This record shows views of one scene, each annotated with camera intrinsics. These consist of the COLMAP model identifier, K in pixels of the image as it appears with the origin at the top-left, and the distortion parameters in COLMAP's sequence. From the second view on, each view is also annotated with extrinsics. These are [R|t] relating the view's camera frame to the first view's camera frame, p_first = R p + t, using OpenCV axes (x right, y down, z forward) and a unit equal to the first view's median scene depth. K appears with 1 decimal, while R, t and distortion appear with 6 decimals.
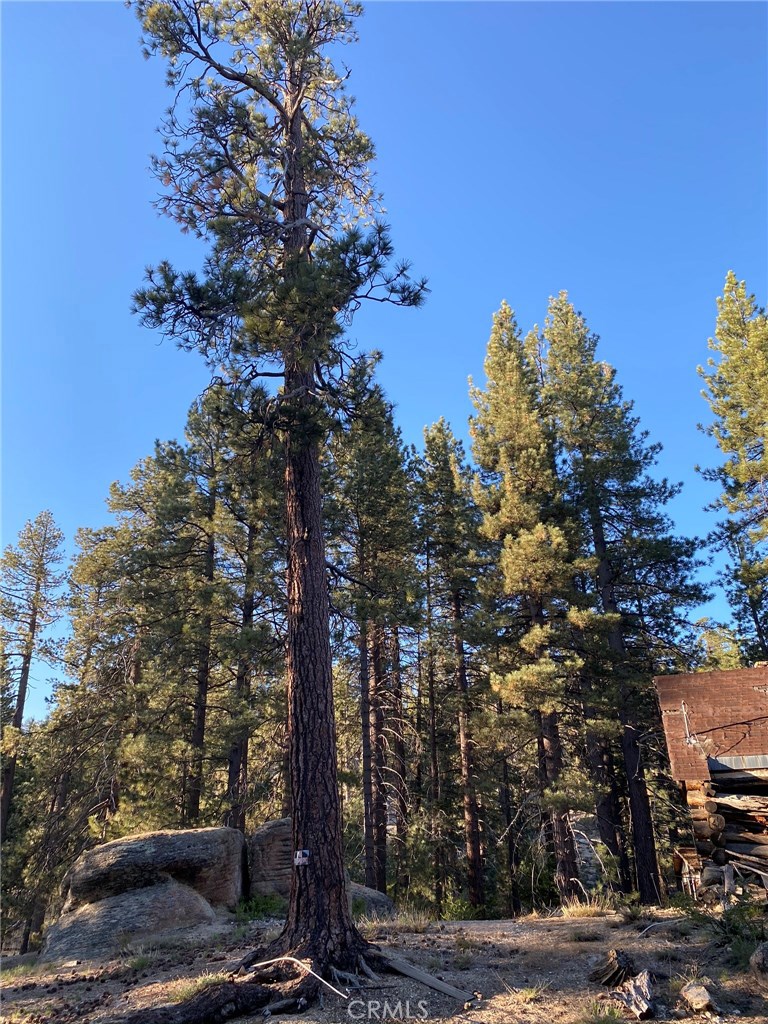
lens RADIAL K [[811.5, 0, 384.2], [0, 811.5, 514.0], [0, 0, 1]] dist [0.014160, -0.004463]
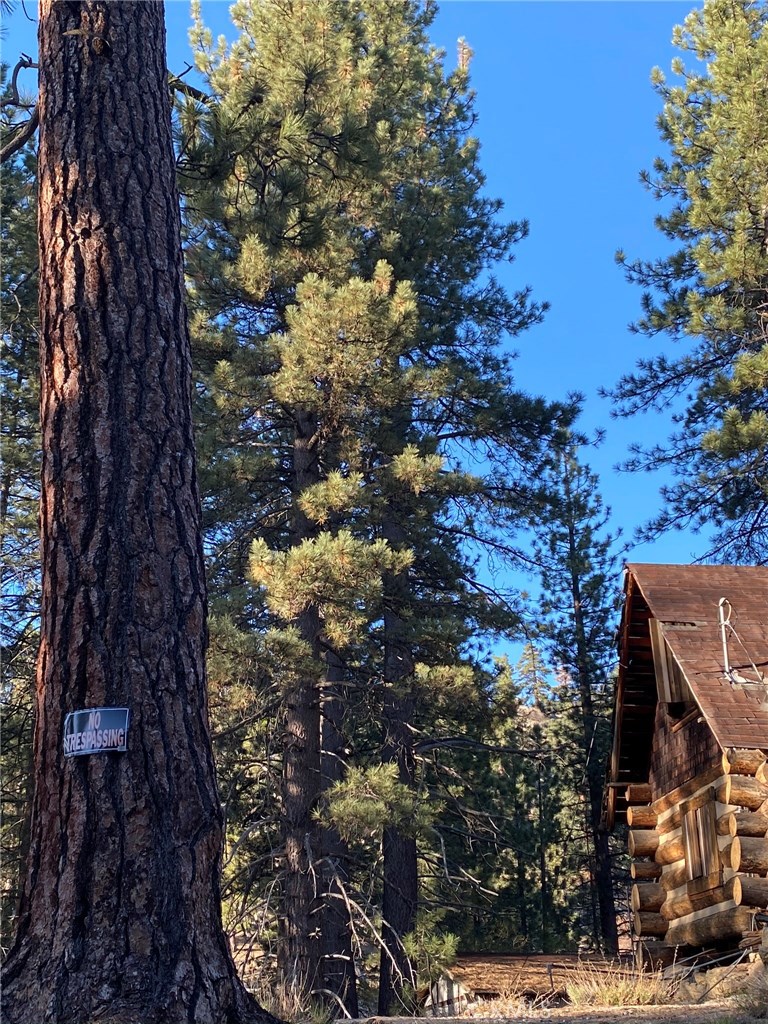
lens RADIAL K [[1400.6, 0, 382.7], [0, 1400.6, 509.6], [0, 0, 1]] dist [0.072523, 0.000000]
pose [[0.915961, 0.155058, 0.370097, -0.192231], [-0.175465, 0.984242, 0.021900, 0.293203], [-0.360870, -0.084998, 0.928735, 0.466607]]
